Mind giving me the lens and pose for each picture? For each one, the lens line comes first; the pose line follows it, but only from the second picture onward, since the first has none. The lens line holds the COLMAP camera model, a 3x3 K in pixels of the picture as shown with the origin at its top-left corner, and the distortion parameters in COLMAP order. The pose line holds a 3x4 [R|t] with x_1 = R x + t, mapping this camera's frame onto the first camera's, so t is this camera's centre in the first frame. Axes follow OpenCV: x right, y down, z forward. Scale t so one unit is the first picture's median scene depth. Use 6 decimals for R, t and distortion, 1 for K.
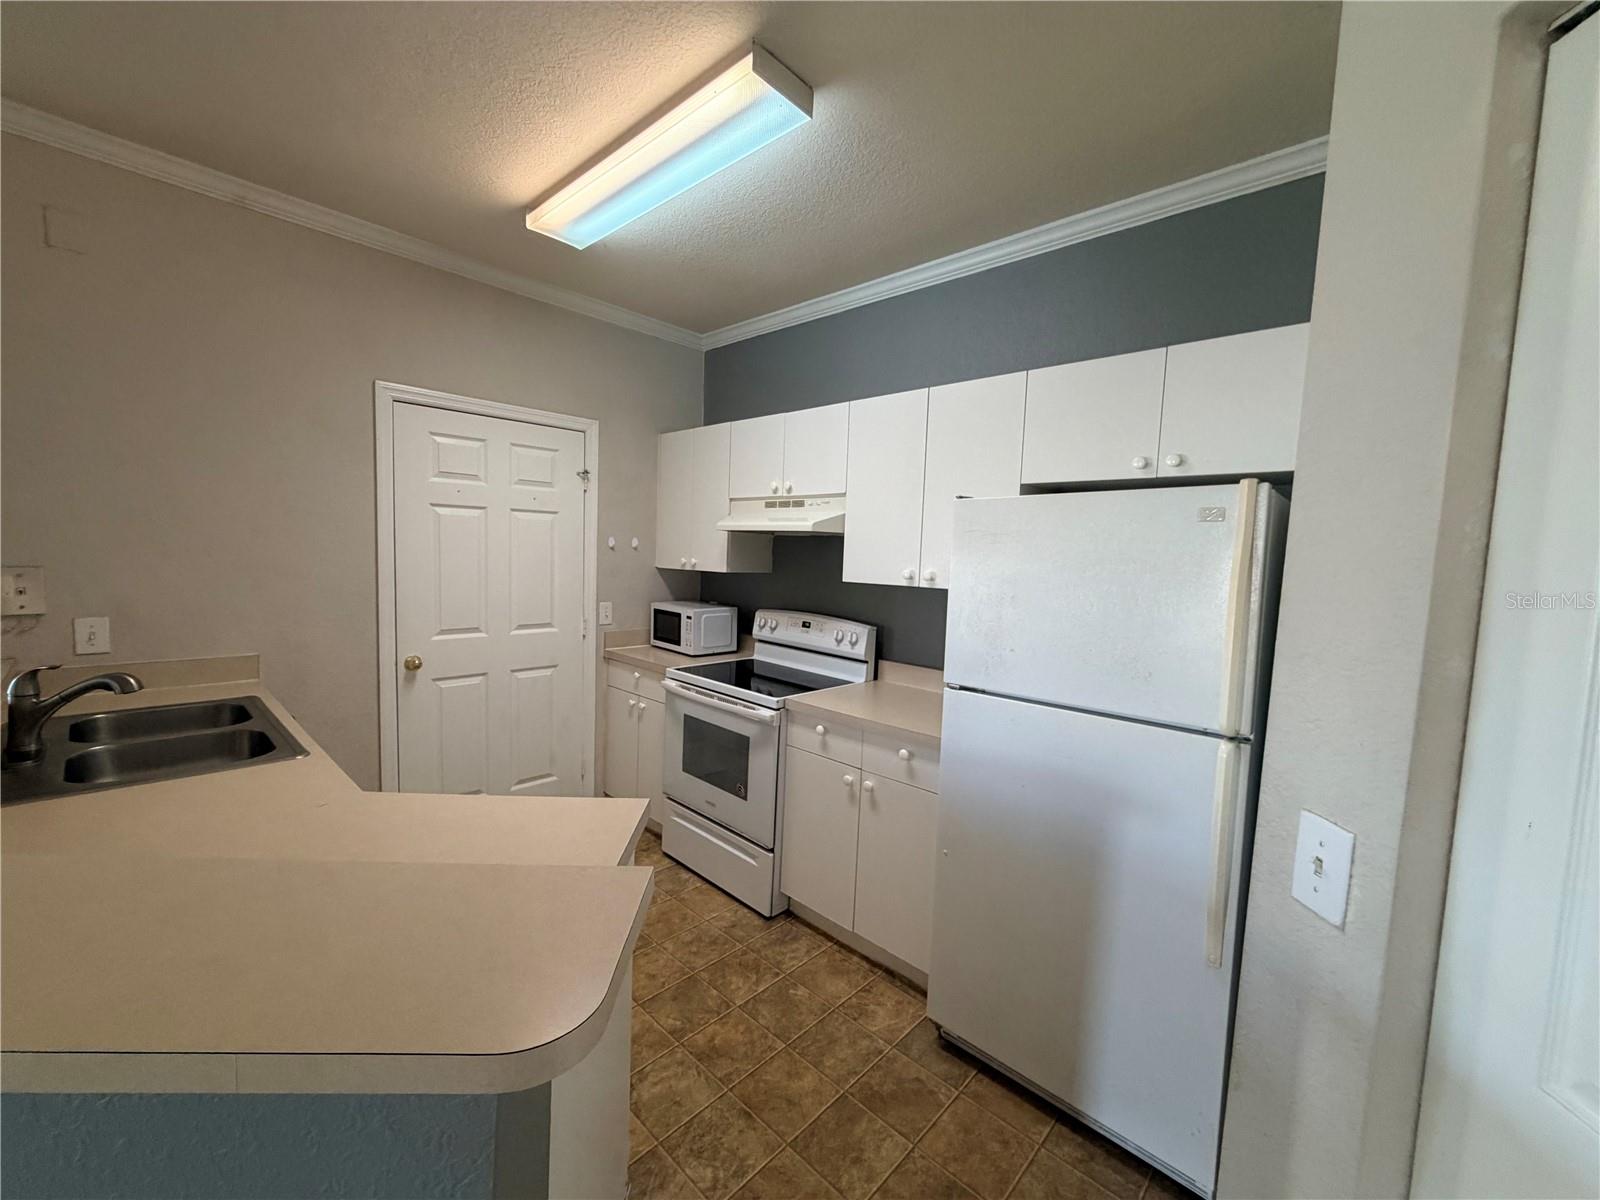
lens RADIAL K [[639.7, 0, 802.4], [0, 639.7, 596.4], [0, 0, 1]] dist [-0.001674, 0.000363]
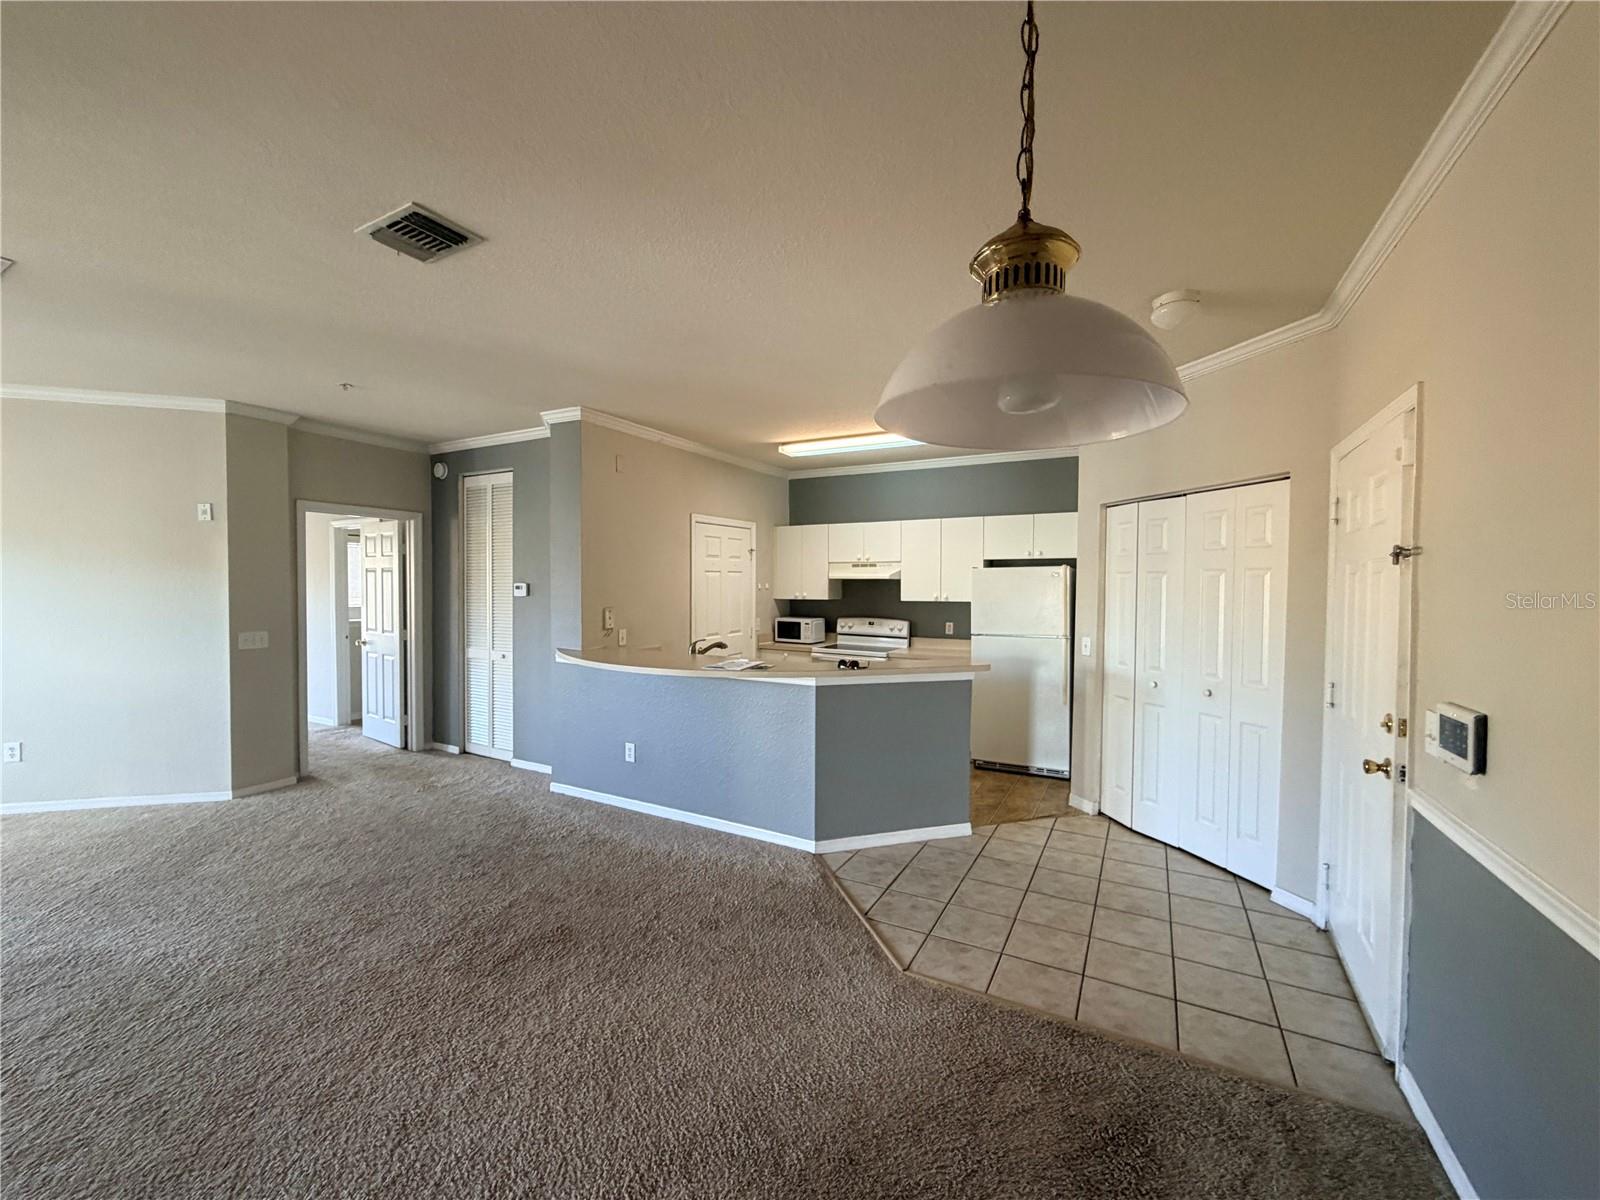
lens RADIAL K [[639.7, 0, 798.1], [0, 639.7, 600.8], [0, 0, 1]] dist [-0.001674, 0.000363]
pose [[0.968165, -0.040634, 0.246995, -0.730974], [0.049051, 0.998403, -0.028017, 0.017821], [-0.245462, 0.039240, 0.968612, -0.931507]]
